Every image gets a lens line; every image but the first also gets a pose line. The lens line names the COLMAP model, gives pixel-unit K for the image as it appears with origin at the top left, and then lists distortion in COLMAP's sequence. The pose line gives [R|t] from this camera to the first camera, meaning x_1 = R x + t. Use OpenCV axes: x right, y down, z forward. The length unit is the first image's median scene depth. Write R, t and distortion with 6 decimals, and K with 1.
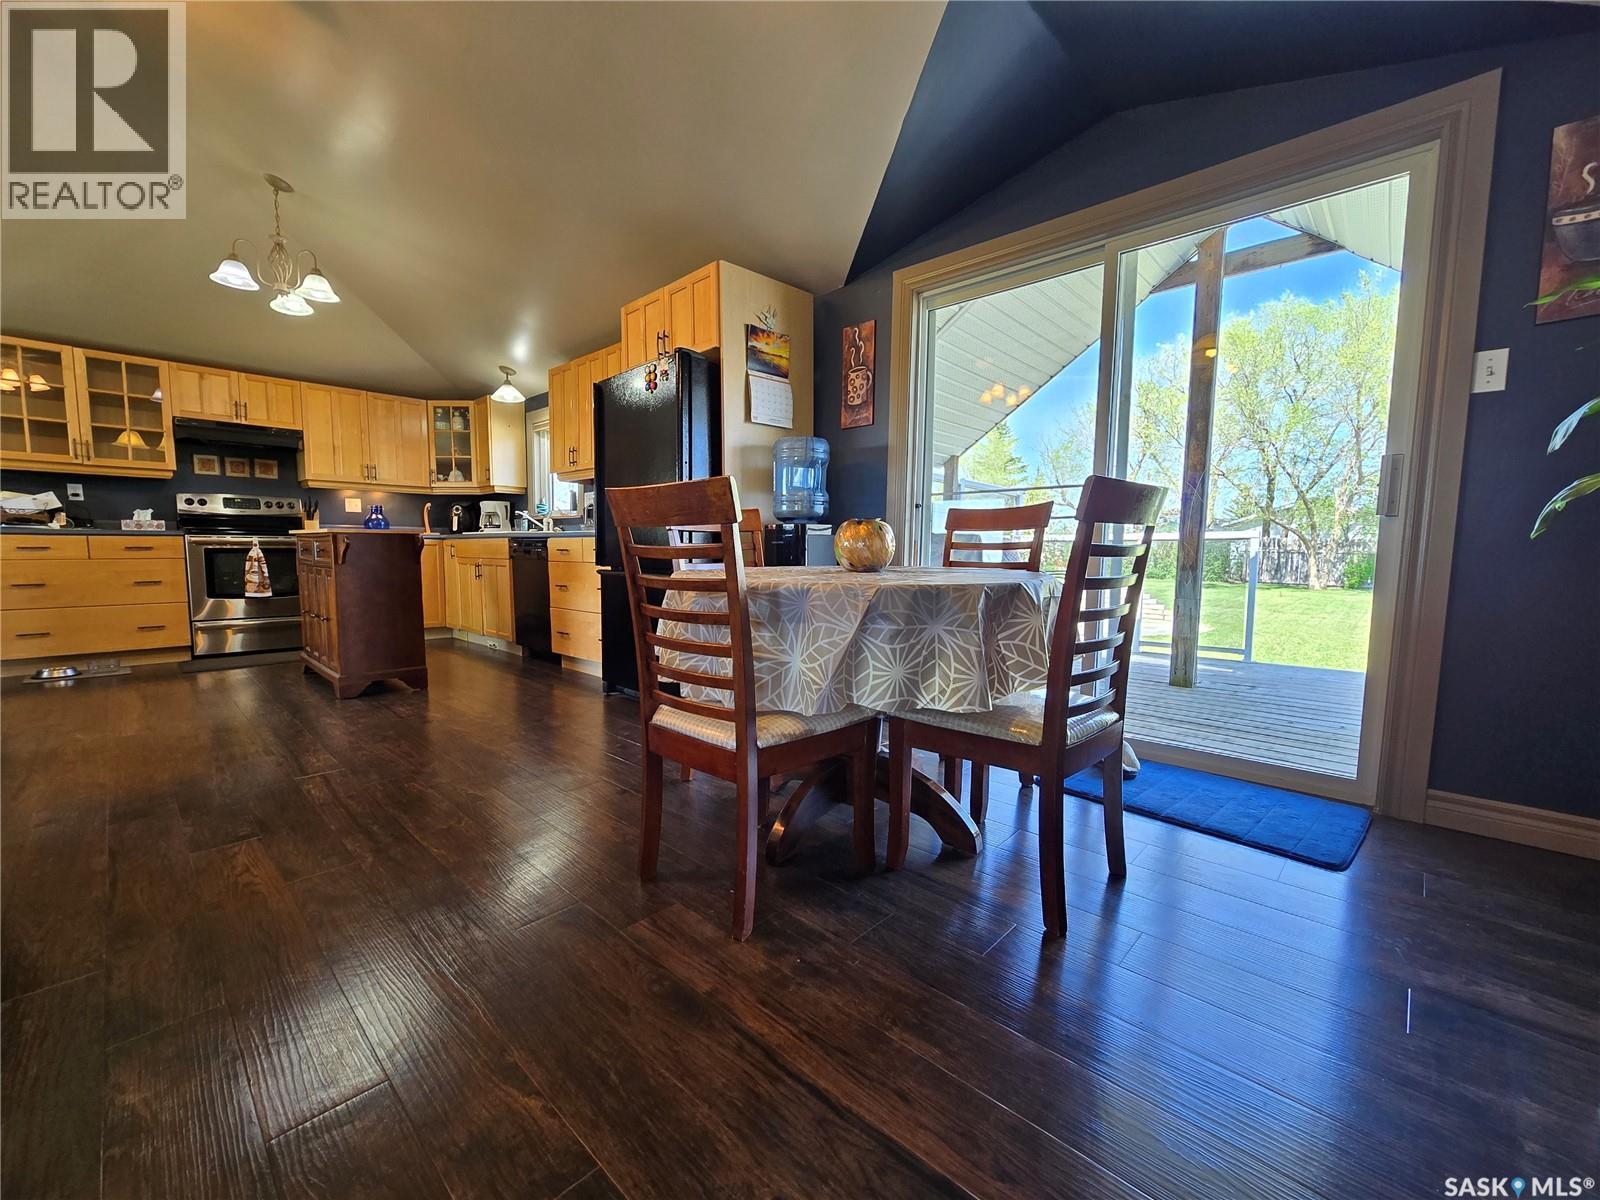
lens RADIAL K [[650.6, 0, 787.8], [0, 650.6, 608.5], [0, 0, 1]] dist [-0.006882, 0.001855]
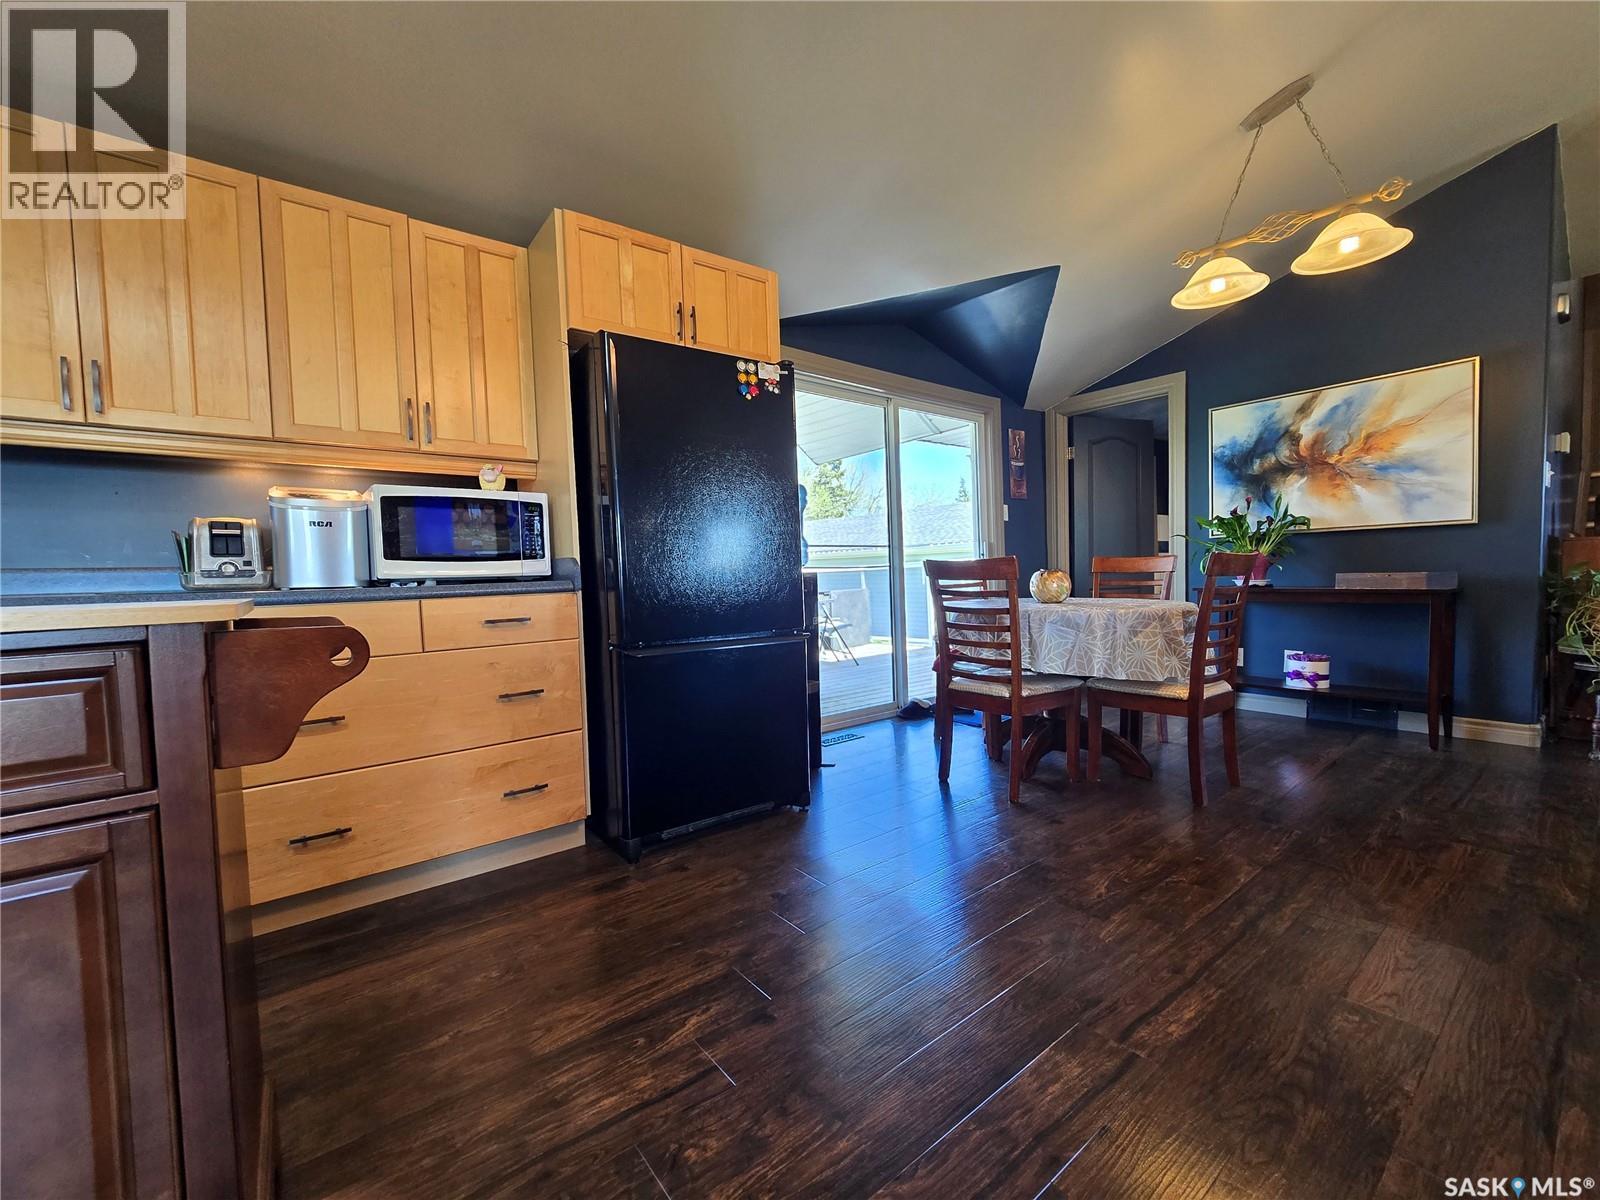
lens RADIAL K [[650.6, 0, 788.5], [0, 650.6, 610.8], [0, 0, 1]] dist [-0.006882, 0.001855]
pose [[0.149238, -0.063866, 0.986737, -0.621395], [0.121564, 0.991527, 0.045791, -0.076417], [-0.981300, 0.113118, 0.155738, 0.561129]]
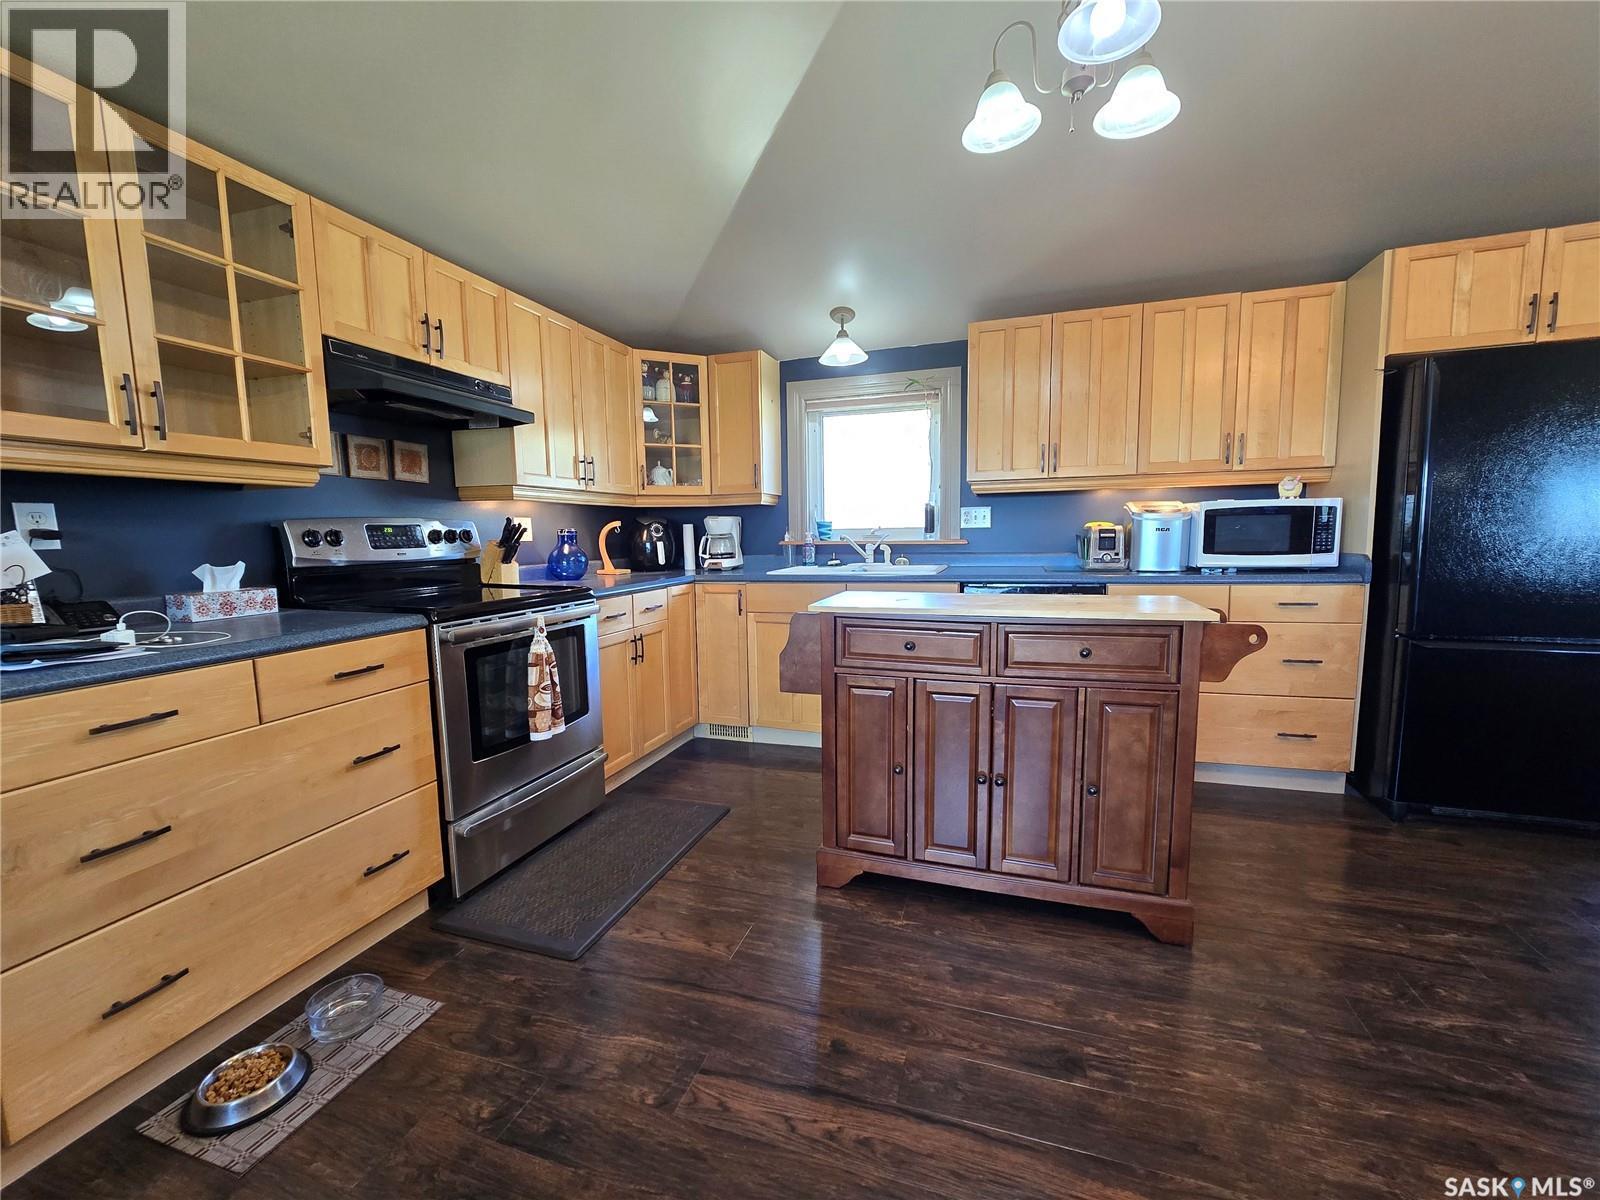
lens RADIAL K [[650.6, 0, 798.7], [0, 650.6, 607.7], [0, 0, 1]] dist [-0.006882, 0.001855]
pose [[0.904346, -0.073915, 0.420352, -0.840029], [0.066357, 0.997263, 0.032599, -0.115323], [-0.421611, -0.001588, 0.906775, 0.489074]]
